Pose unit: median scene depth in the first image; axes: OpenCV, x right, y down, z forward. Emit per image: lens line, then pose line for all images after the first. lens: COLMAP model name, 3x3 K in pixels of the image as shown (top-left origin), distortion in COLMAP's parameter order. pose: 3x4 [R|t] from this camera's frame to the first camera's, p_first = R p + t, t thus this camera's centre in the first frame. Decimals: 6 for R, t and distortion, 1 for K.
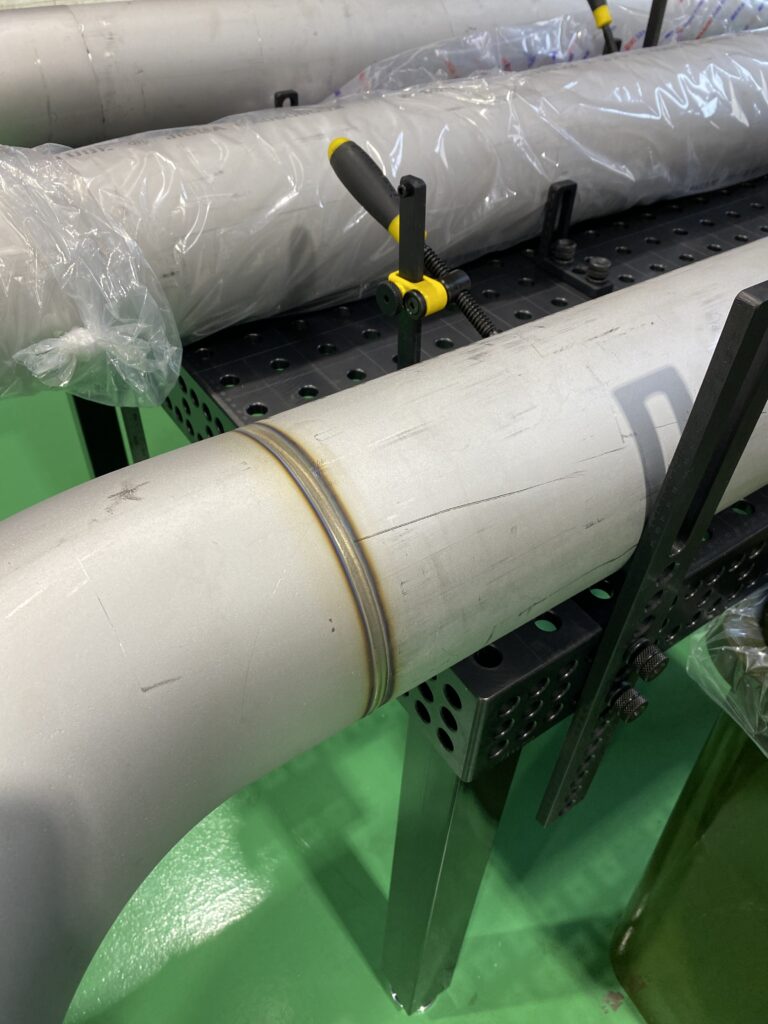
lens RADIAL K [[812.2, 0, 384.0], [0, 812.2, 512.0], [0, 0, 1]] dist [-0.007902, -0.010403]
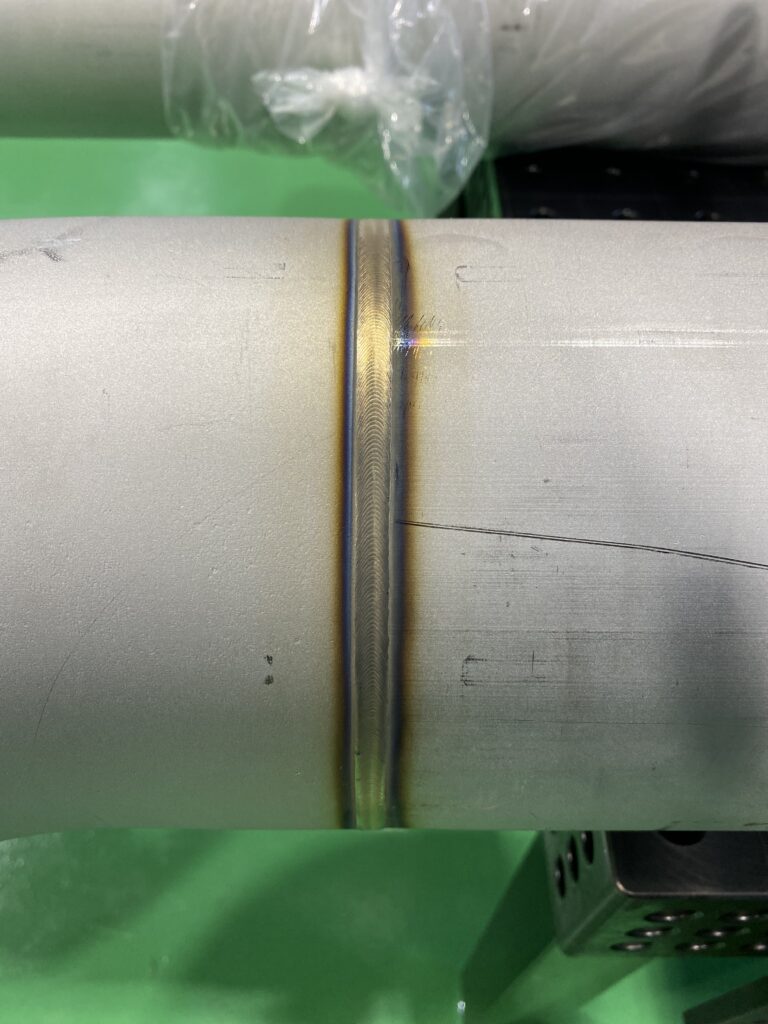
lens RADIAL K [[812.2, 0, 384.0], [0, 812.2, 512.0], [0, 0, 1]] dist [-0.007902, -0.010403]
pose [[0.825837, 0.420014, -0.376273, 0.069709], [-0.366488, 0.906887, 0.207950, -0.032834], [0.428579, -0.033833, 0.902871, 0.361152]]
